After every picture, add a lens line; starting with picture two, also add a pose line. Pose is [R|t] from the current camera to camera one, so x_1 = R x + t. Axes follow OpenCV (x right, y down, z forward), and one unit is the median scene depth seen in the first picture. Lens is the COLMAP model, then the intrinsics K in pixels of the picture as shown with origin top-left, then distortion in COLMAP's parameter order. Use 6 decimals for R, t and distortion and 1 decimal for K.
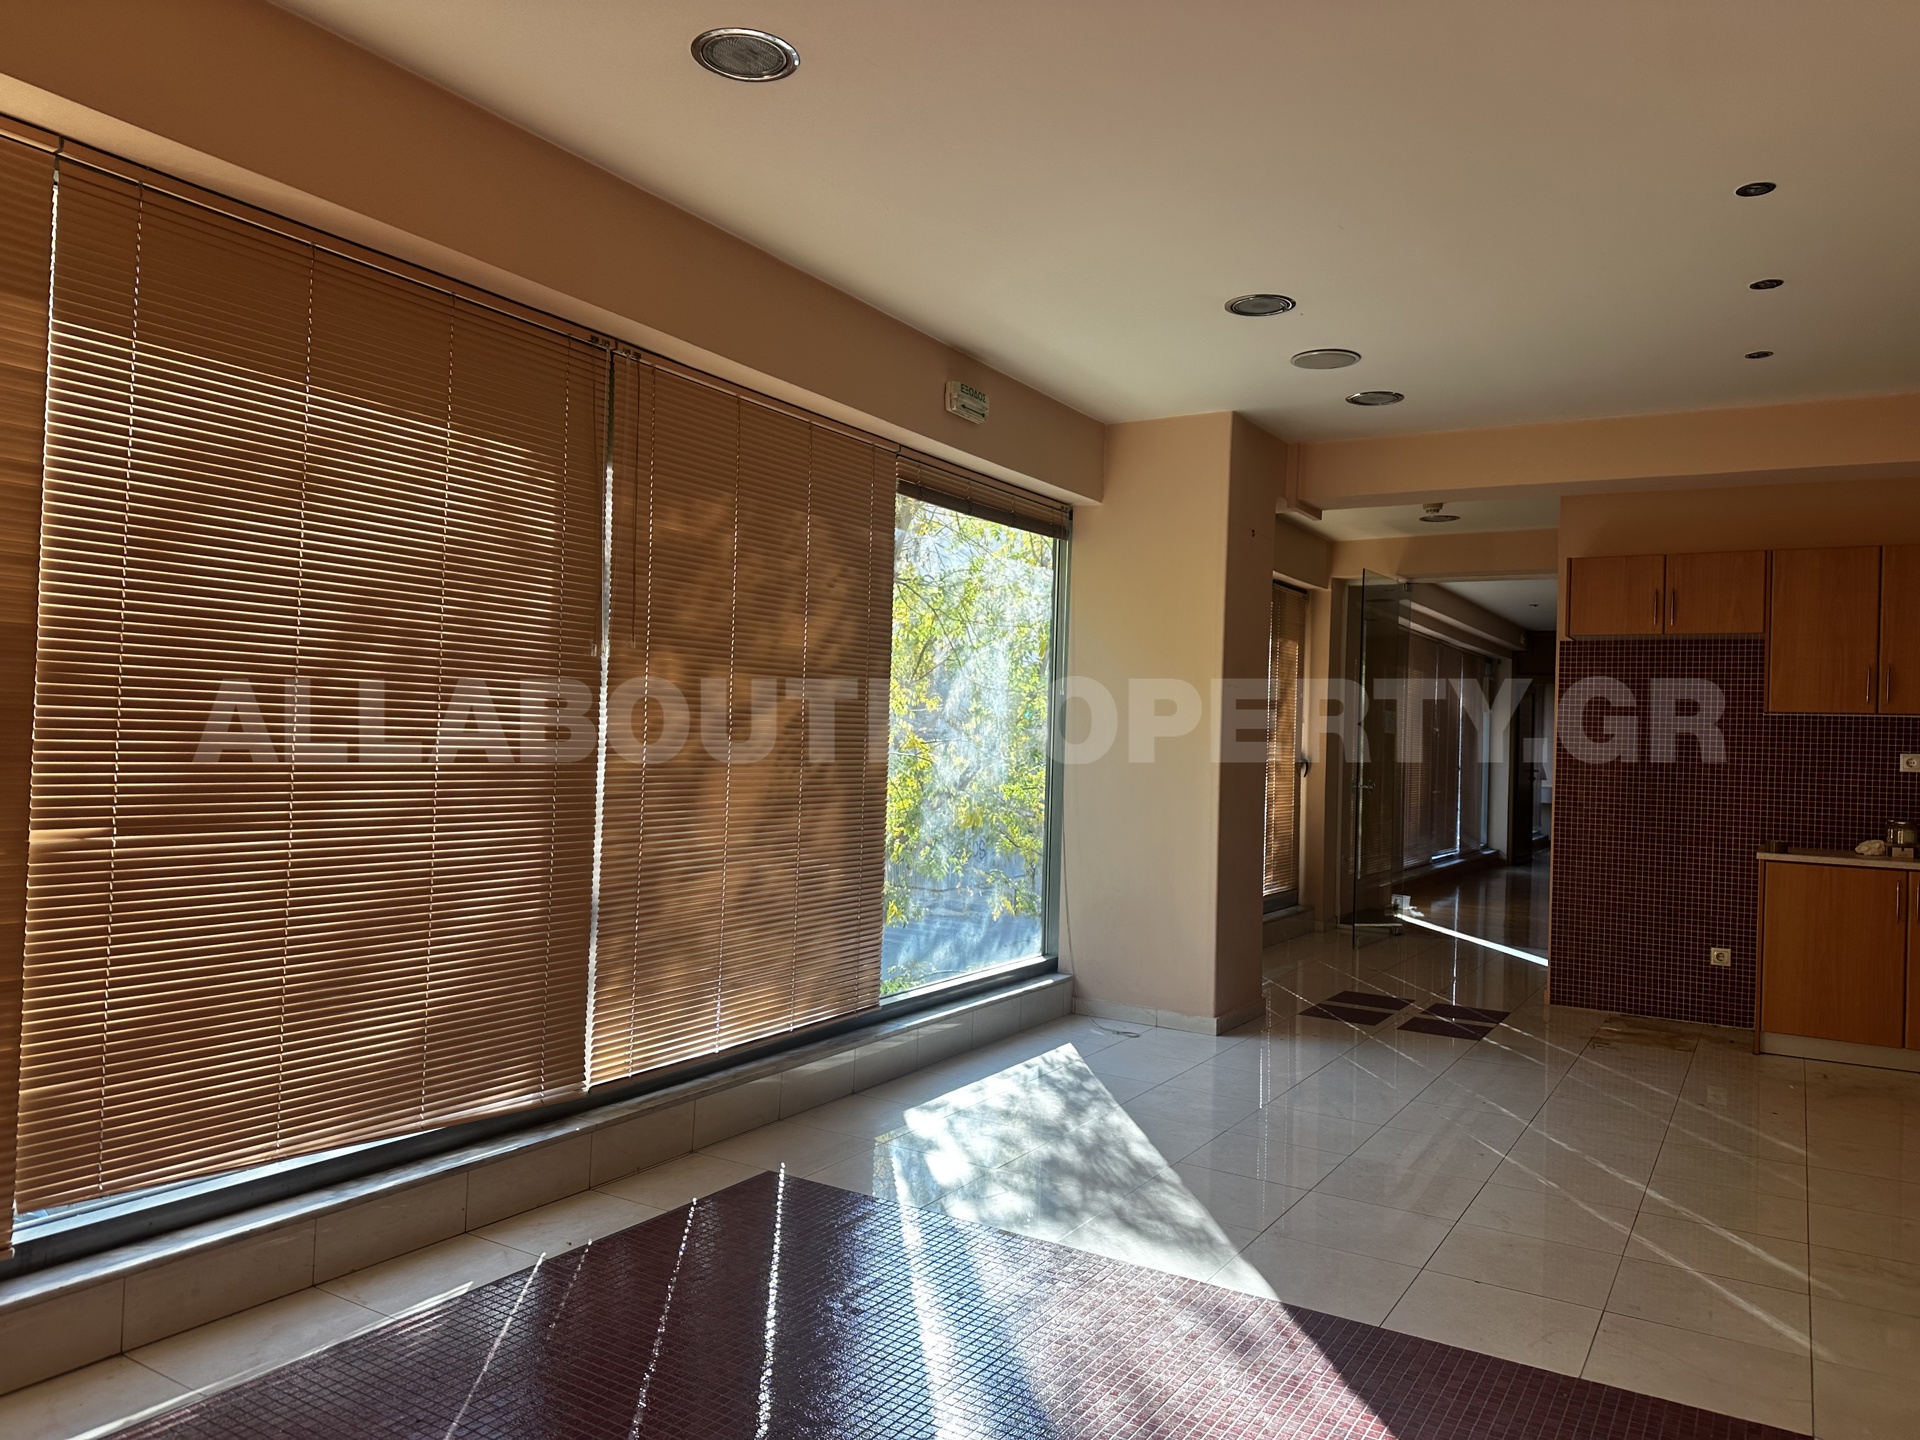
lens RADIAL K [[1370.9, 0, 947.5], [0, 1370.9, 713.3], [0, 0, 1]] dist [0.019037, -0.018521]
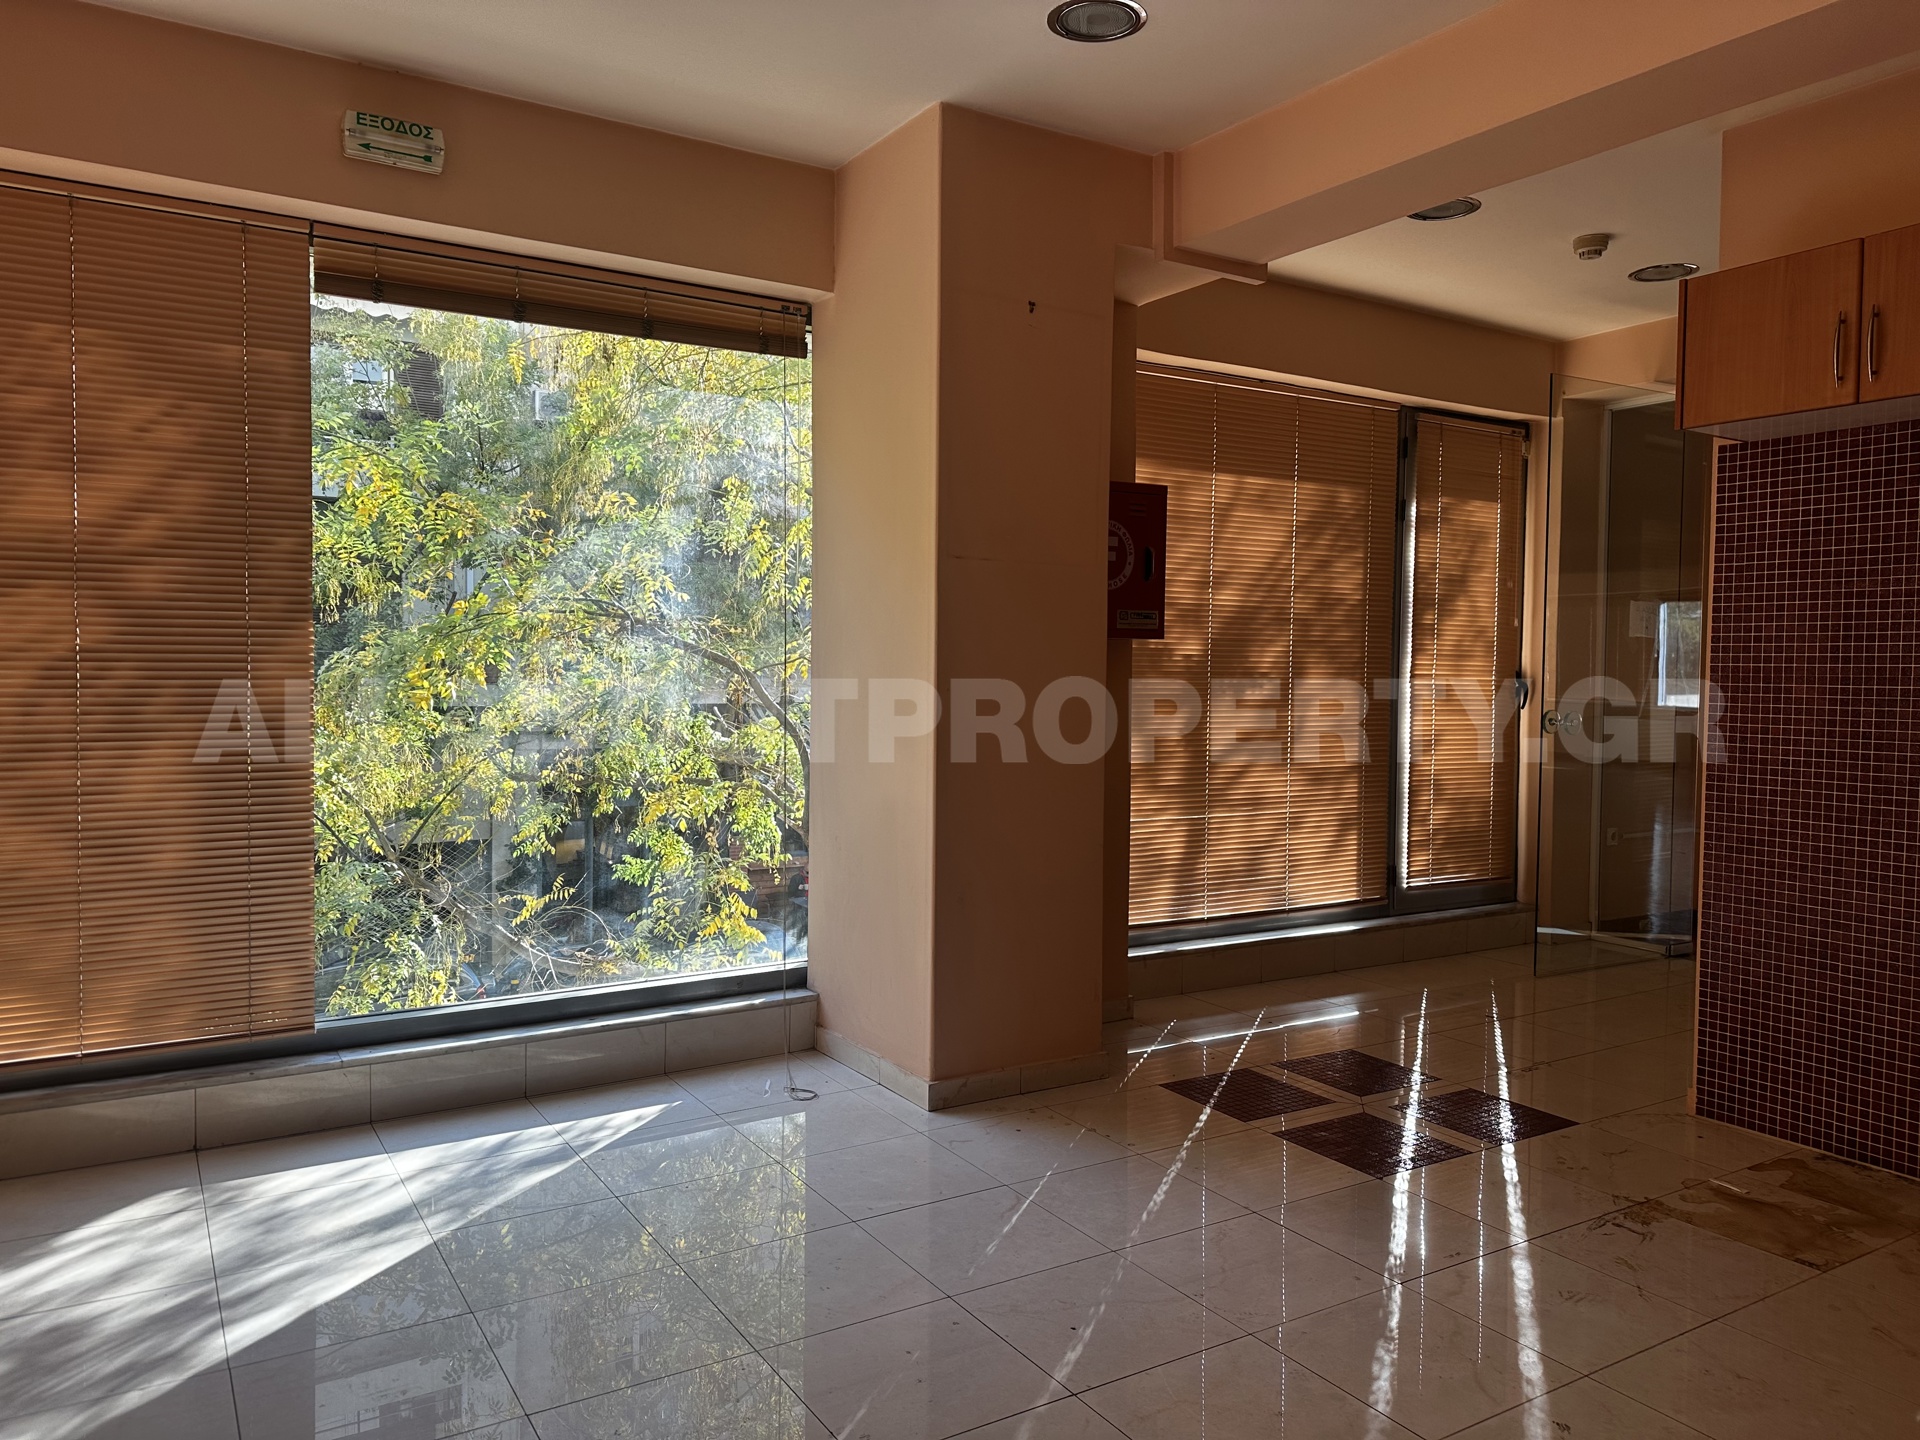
lens RADIAL K [[1370.9, 0, 960.6], [0, 1370.9, 725.7], [0, 0, 1]] dist [0.019037, -0.018521]
pose [[0.894988, -0.002628, -0.446082, 0.490583], [0.024308, 0.998784, 0.042886, 0.030518], [0.445427, -0.049226, 0.893964, 0.448343]]
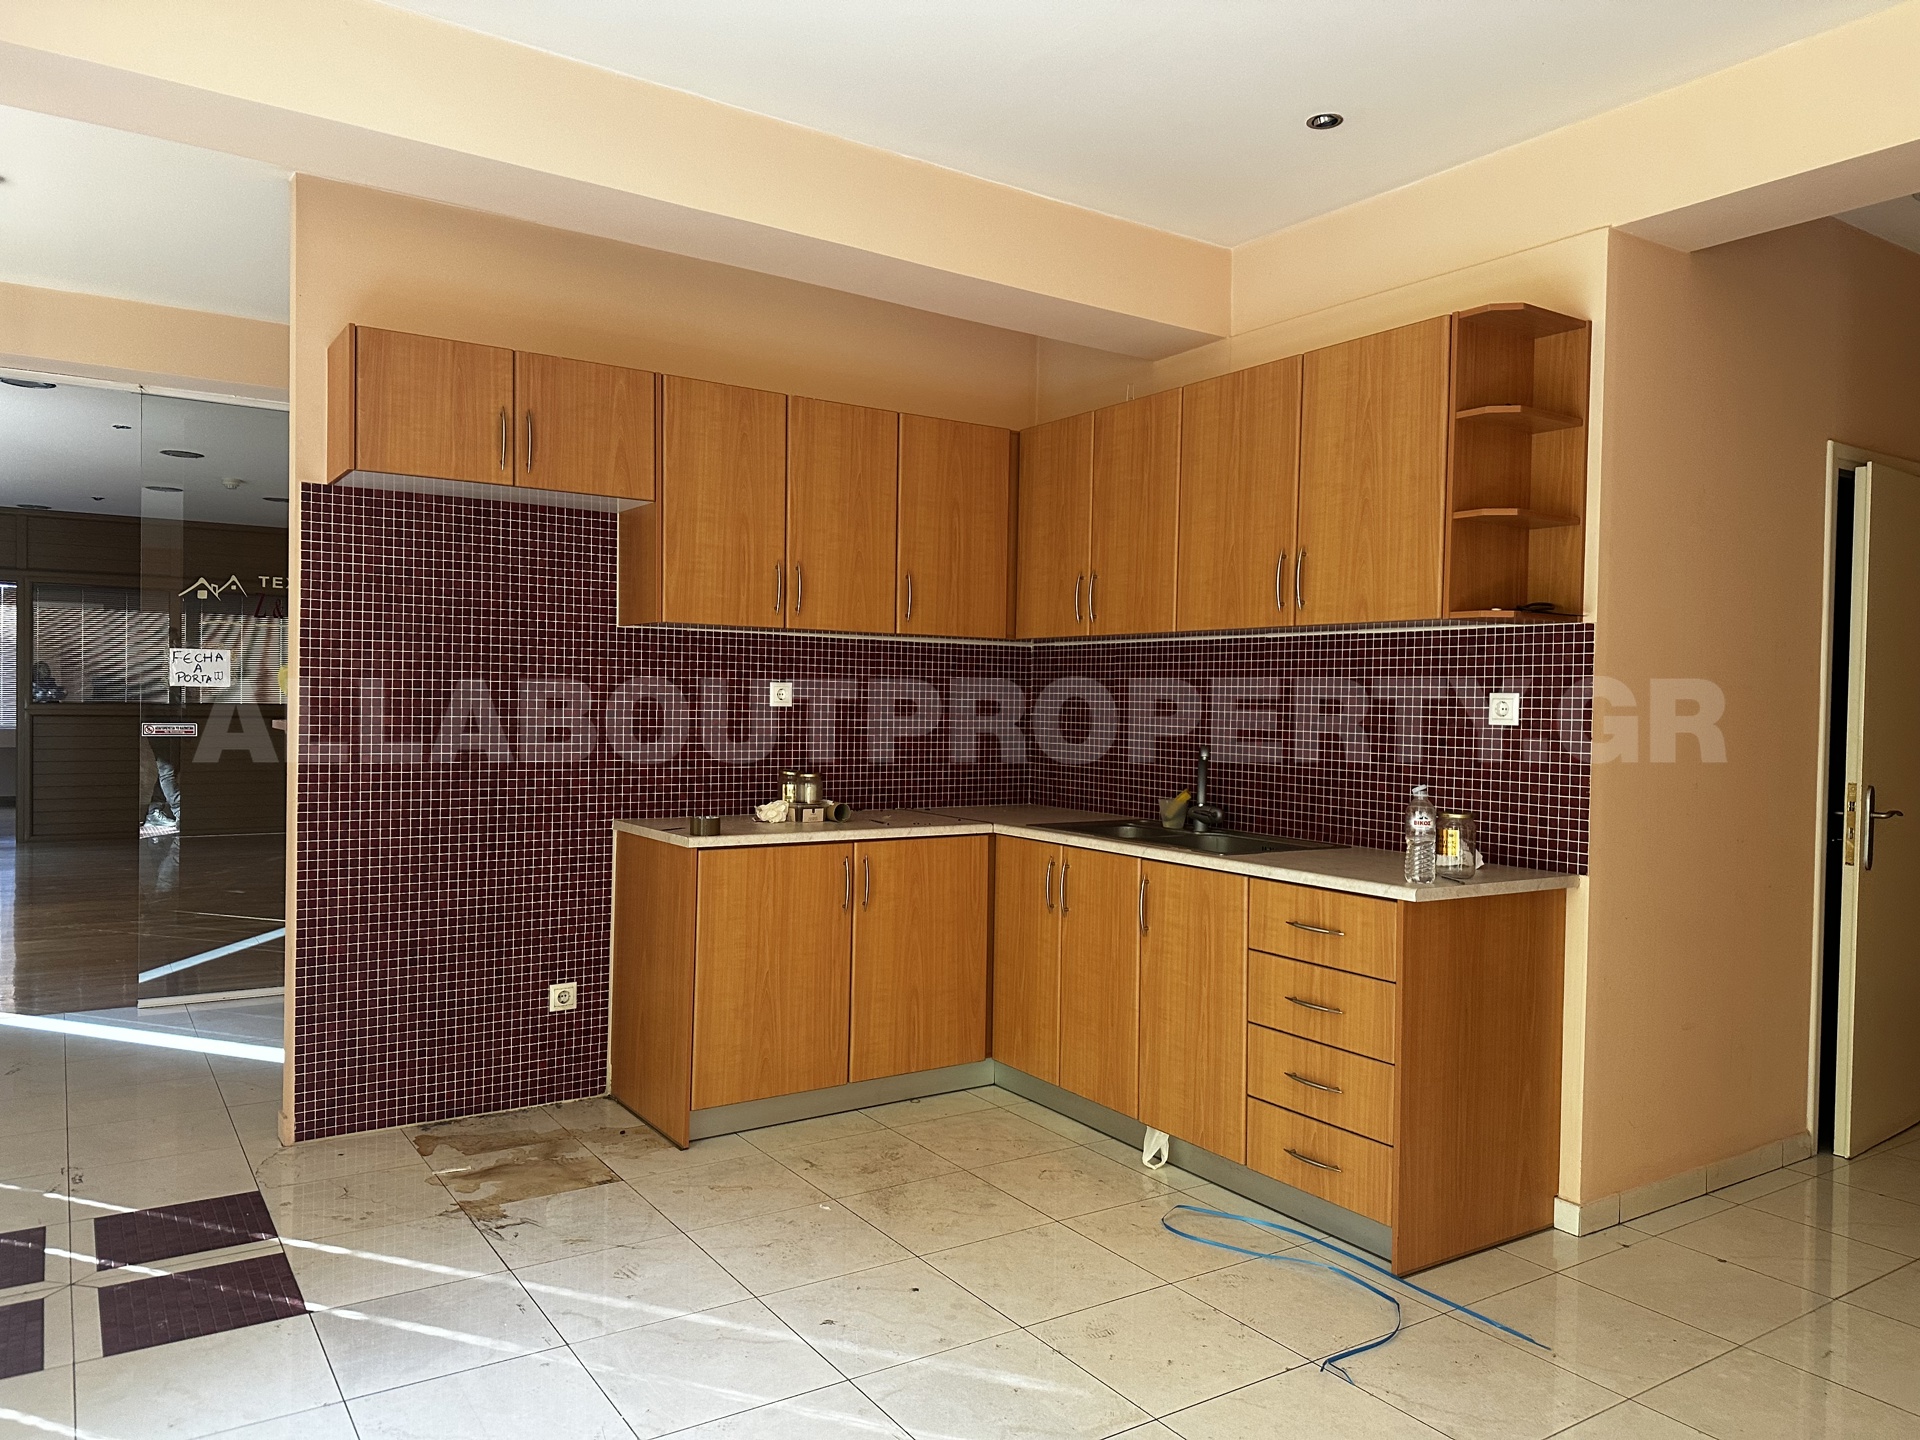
lens RADIAL K [[1370.9, 0, 963.3], [0, 1370.9, 714.9], [0, 0, 1]] dist [0.019037, -0.018521]
pose [[0.404371, -0.038603, 0.913780, 0.054253], [-0.019751, 0.998507, 0.050923, 0.007598], [-0.914382, -0.038640, 0.403005, 0.626072]]
